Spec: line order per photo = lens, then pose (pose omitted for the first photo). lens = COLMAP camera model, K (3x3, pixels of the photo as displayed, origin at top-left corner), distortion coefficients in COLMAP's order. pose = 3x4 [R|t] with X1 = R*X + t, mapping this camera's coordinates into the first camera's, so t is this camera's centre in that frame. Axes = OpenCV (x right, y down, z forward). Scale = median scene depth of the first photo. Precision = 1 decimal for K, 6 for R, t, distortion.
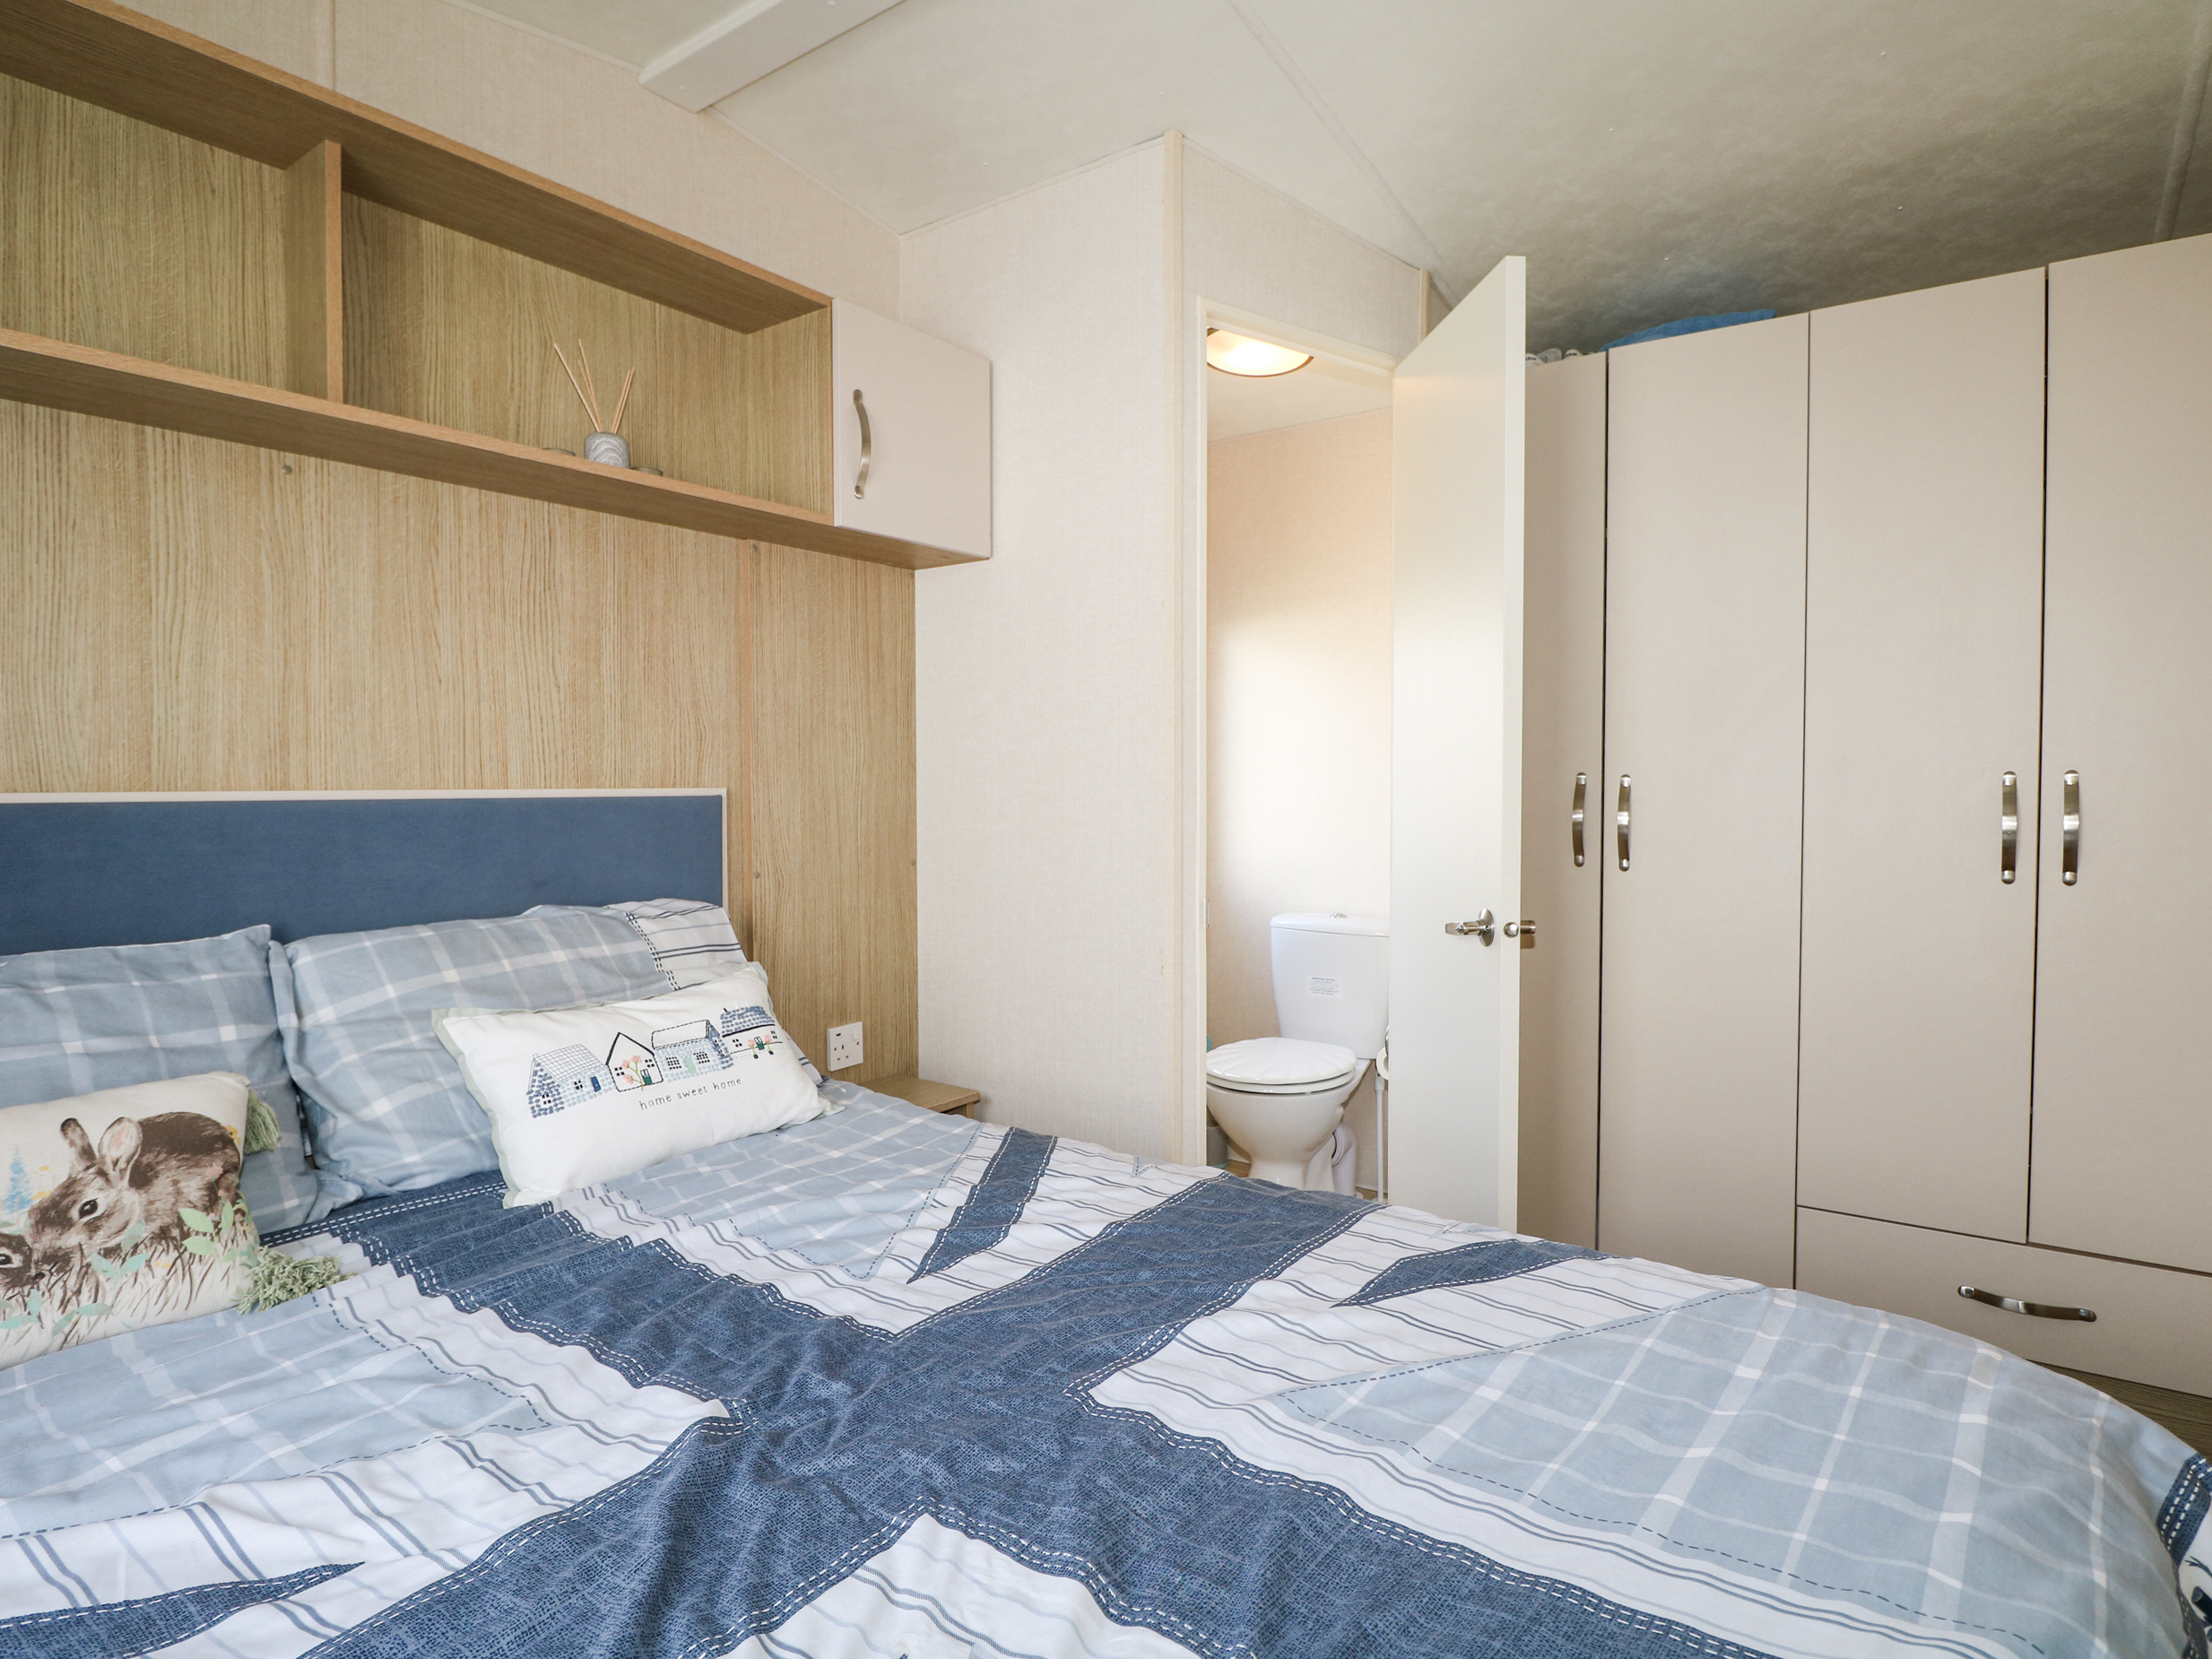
lens RADIAL K [[1206.8, 0, 1106.0], [0, 1206.8, 829.5], [0, 0, 1]] dist [-0.003789, -0.011916]
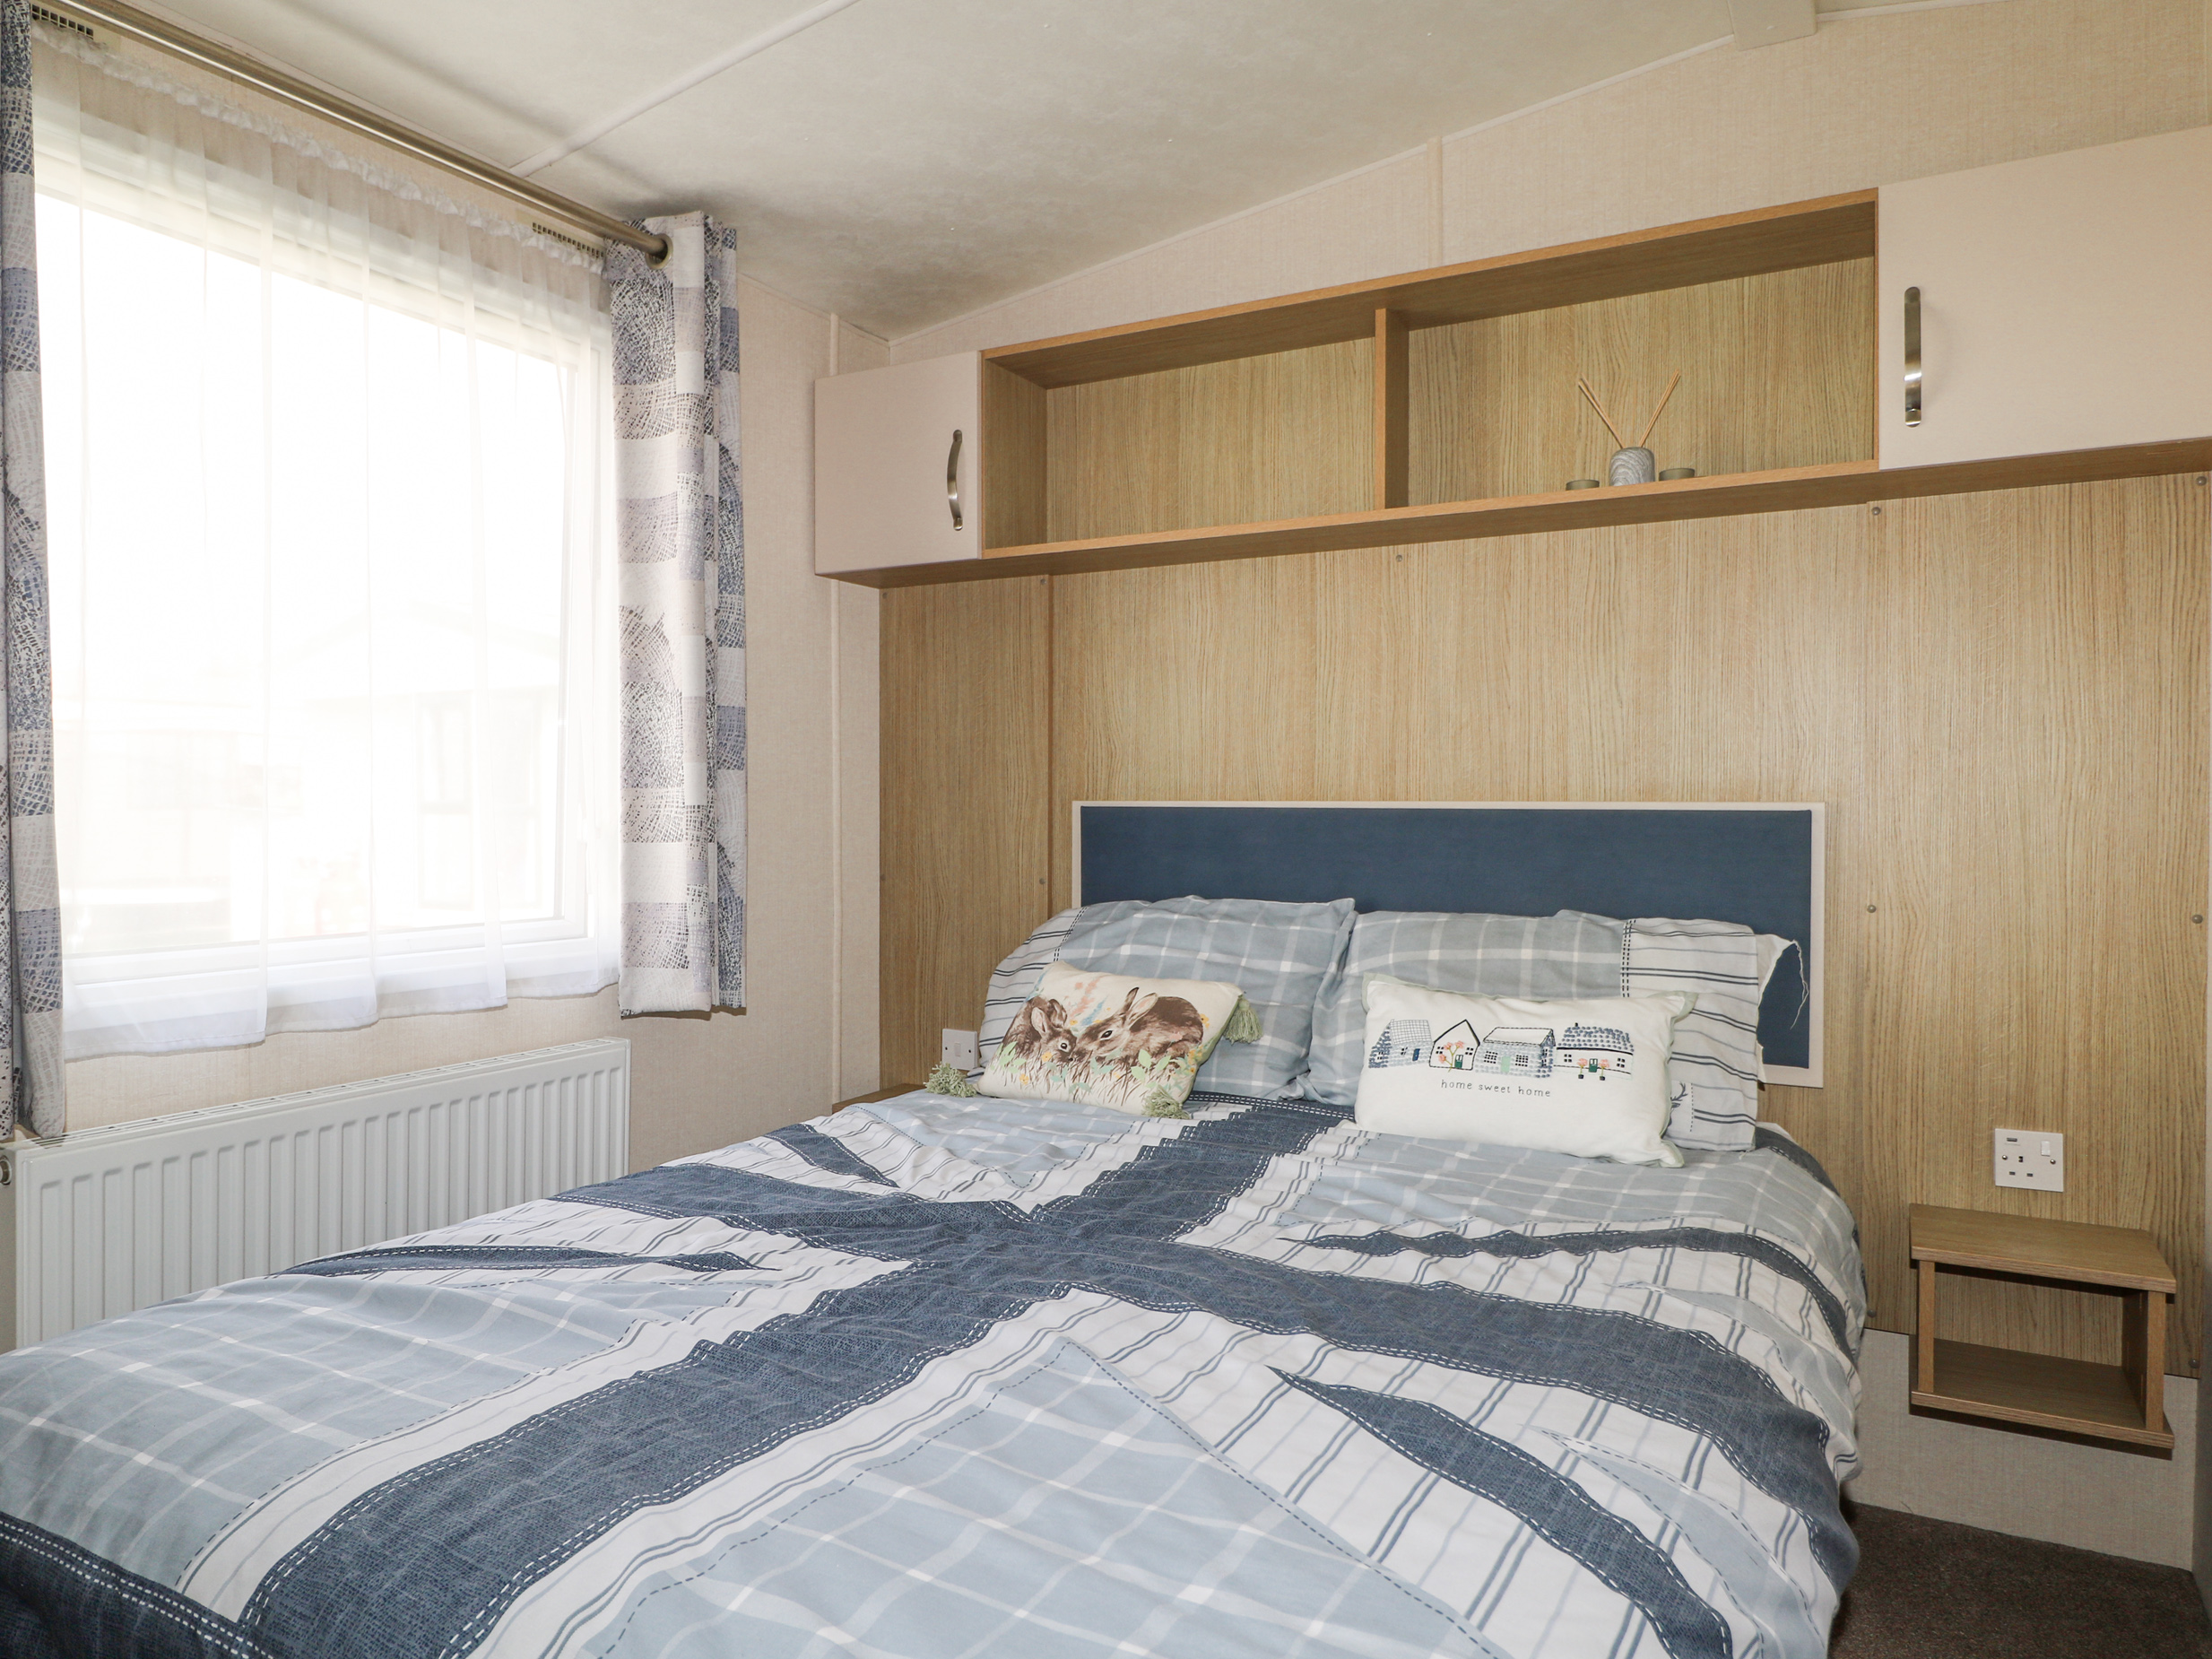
lens RADIAL K [[1424.4, 0, 1106.0], [0, 1424.4, 829.5], [0, 0, 1]] dist [0.004048, -0.002616]
pose [[0.112467, 0.018030, -0.993492, 0.803650], [-0.044379, 0.998929, 0.013105, -0.007367], [0.992664, 0.042616, 0.113146, 0.489633]]
